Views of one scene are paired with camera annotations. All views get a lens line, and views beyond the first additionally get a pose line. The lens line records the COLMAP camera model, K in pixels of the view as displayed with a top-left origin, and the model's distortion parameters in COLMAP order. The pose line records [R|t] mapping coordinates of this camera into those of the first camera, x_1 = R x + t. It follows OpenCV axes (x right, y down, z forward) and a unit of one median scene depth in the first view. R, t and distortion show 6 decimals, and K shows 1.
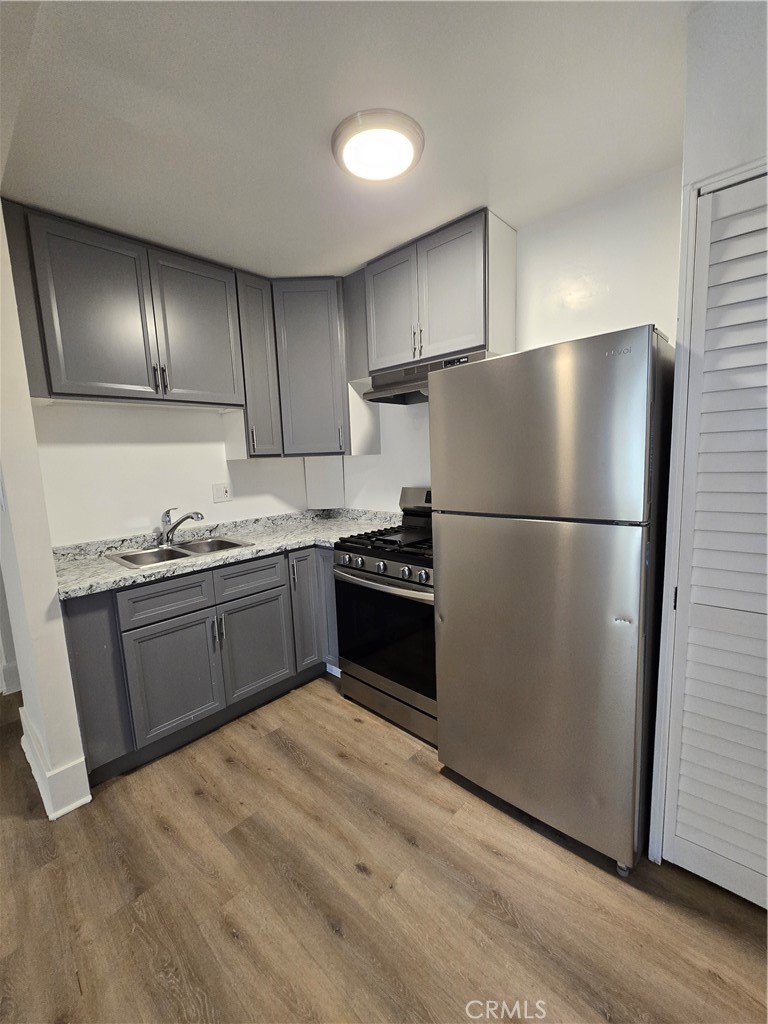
lens RADIAL K [[416.9, 0, 383.4], [0, 416.9, 512.2], [0, 0, 1]] dist [-0.002062, 0.000194]
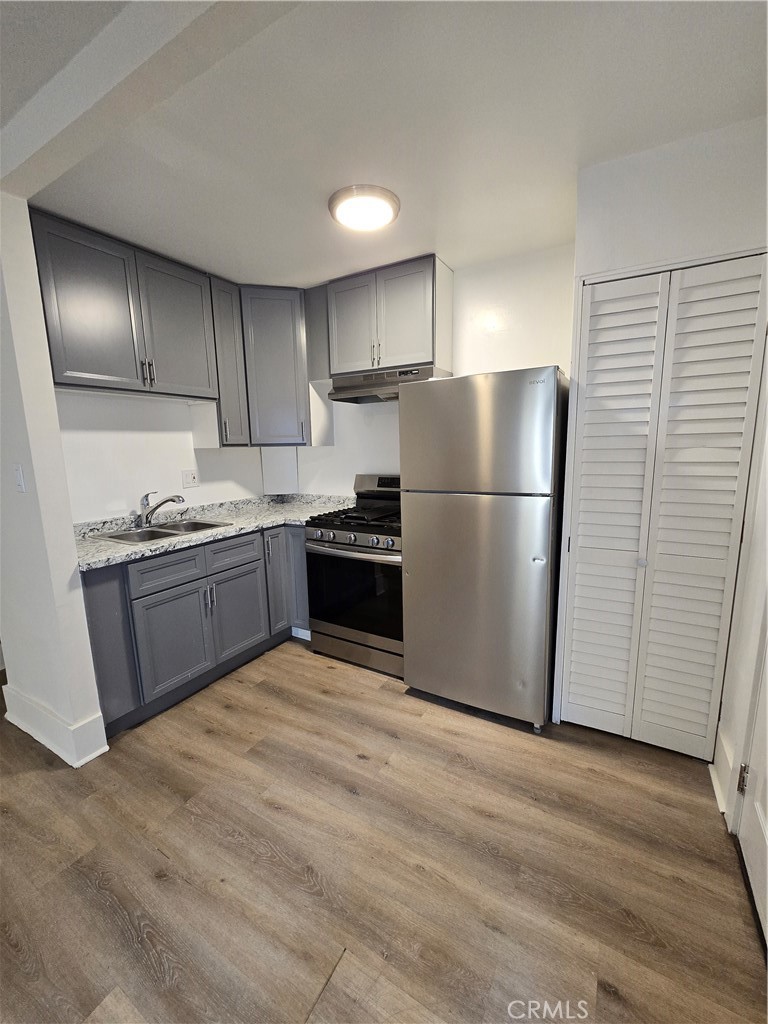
lens RADIAL K [[416.9, 0, 381.5], [0, 416.9, 513.8], [0, 0, 1]] dist [-0.002062, 0.000194]
pose [[0.975957, -0.015828, 0.217386, -0.204280], [0.010999, 0.999666, 0.023407, 0.034791], [-0.217684, -0.020453, 0.975805, -0.230910]]
